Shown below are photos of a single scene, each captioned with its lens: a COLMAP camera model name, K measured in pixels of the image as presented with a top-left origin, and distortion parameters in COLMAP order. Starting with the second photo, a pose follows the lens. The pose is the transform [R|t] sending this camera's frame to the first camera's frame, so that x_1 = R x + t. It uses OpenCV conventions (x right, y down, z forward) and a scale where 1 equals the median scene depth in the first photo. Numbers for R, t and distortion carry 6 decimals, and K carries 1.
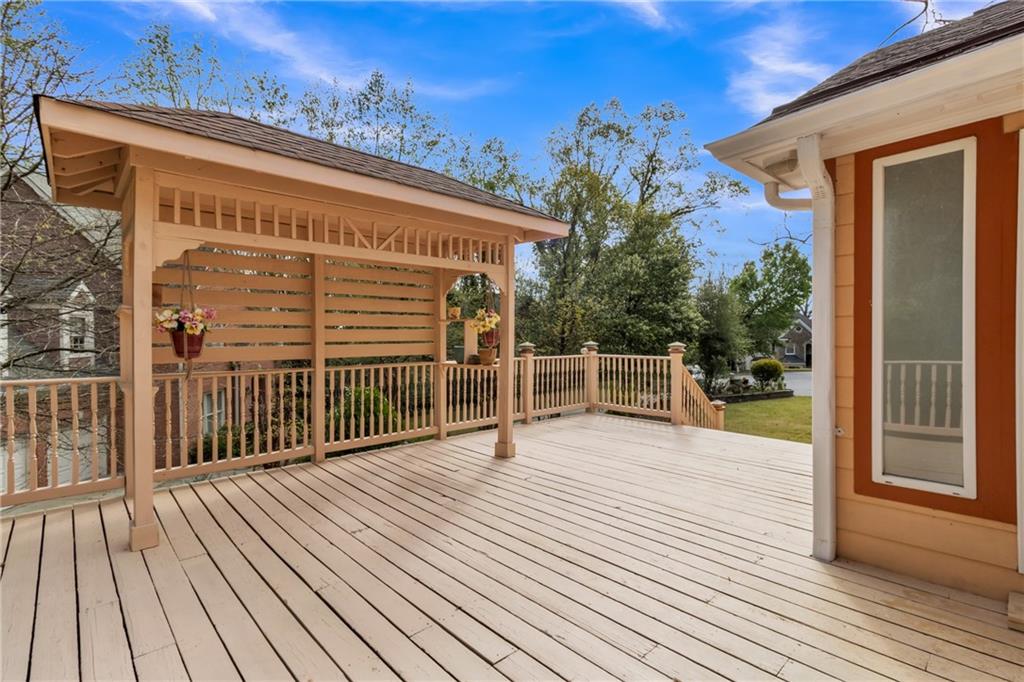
lens RADIAL K [[491.3, 0, 520.0], [0, 491.3, 326.8], [0, 0, 1]] dist [0.021854, -0.000410]
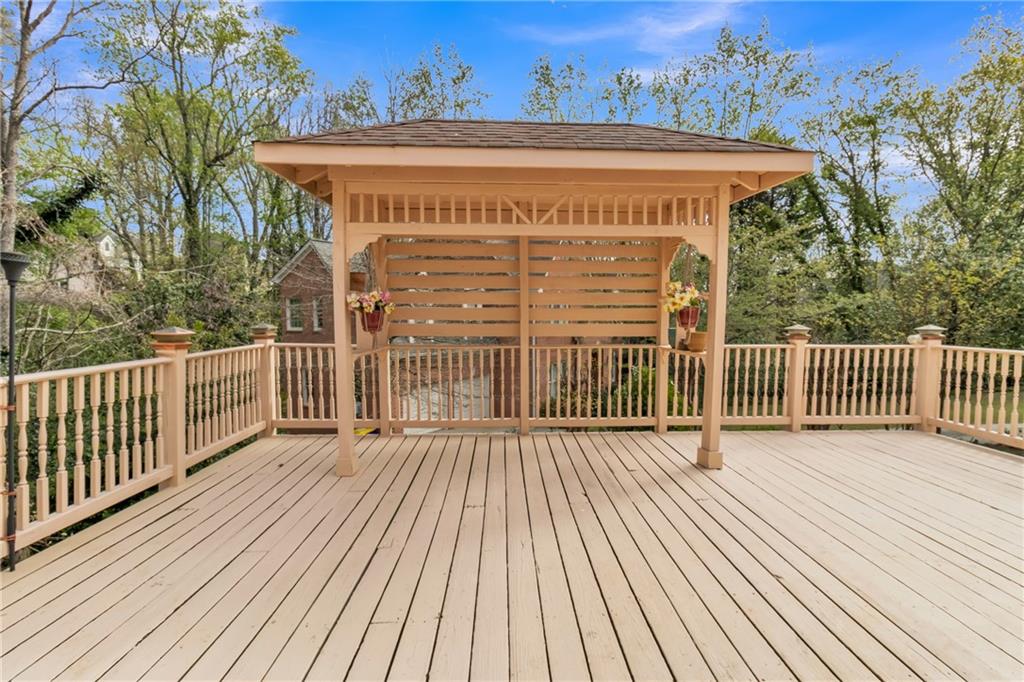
lens RADIAL K [[479.5, 0, 512.0], [0, 479.5, 341.0], [0, 0, 1]] dist [-0.004558, -0.000388]
pose [[0.754039, 0.041615, -0.655509, 0.198657], [0.005469, 0.997559, 0.069620, 0.002429], [0.656806, -0.056081, 0.751971, 0.182913]]
